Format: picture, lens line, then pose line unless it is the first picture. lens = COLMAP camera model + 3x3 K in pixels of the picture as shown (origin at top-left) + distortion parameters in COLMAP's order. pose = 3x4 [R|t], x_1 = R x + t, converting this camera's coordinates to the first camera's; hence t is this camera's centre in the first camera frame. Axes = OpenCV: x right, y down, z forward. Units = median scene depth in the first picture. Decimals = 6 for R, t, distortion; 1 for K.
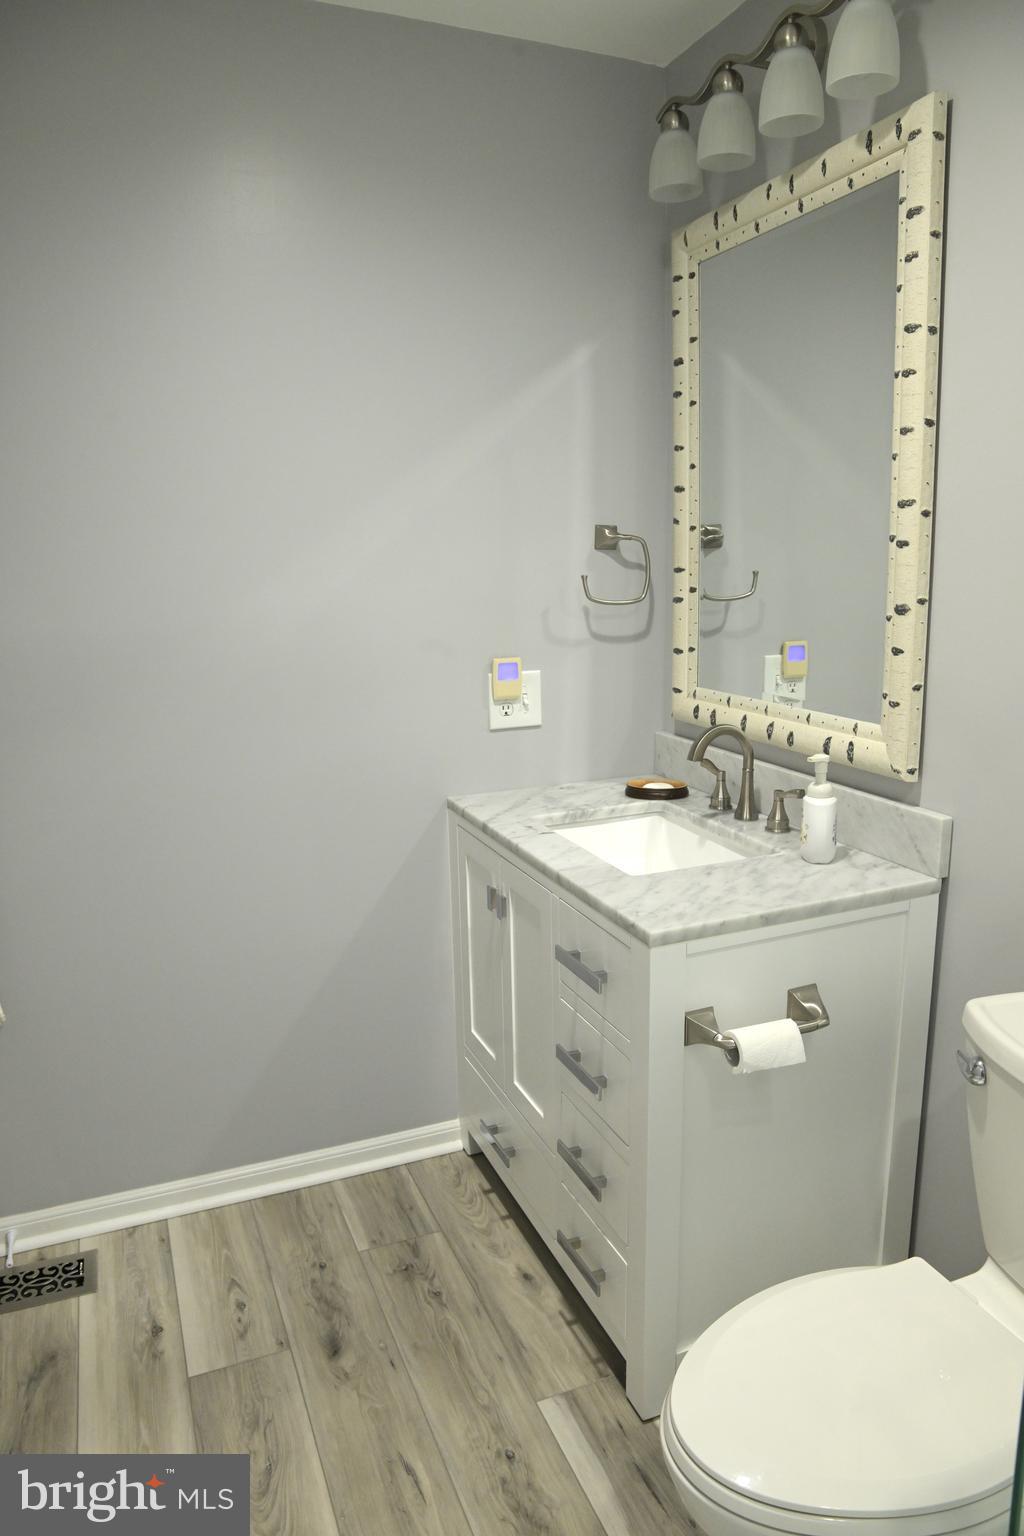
lens RADIAL K [[1042.7, 0, 512.0], [0, 1042.7, 768.0], [0, 0, 1]] dist [-0.107879, 0.077086]
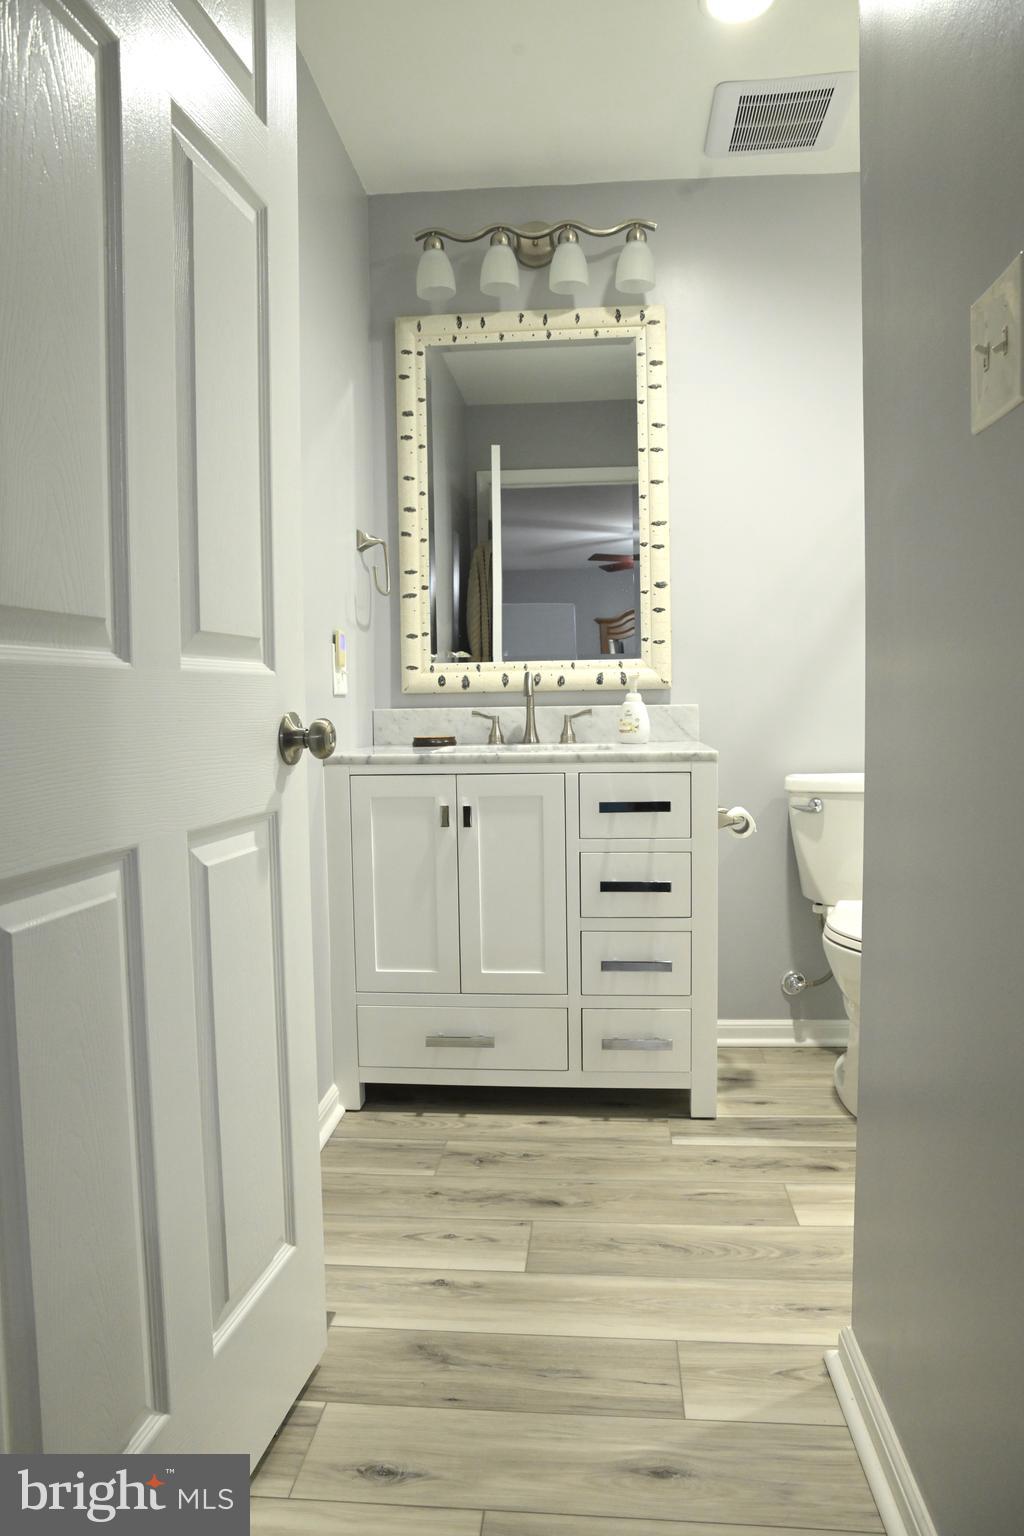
lens RADIAL K [[1042.7, 0, 512.0], [0, 1042.7, 768.0], [0, 0, 1]] dist [-0.107879, 0.077086]
pose [[0.461153, -0.044631, 0.886197, -1.062328], [0.189757, 0.980590, -0.049359, 0.150571], [-0.866793, 0.190925, 0.460671, 0.408183]]
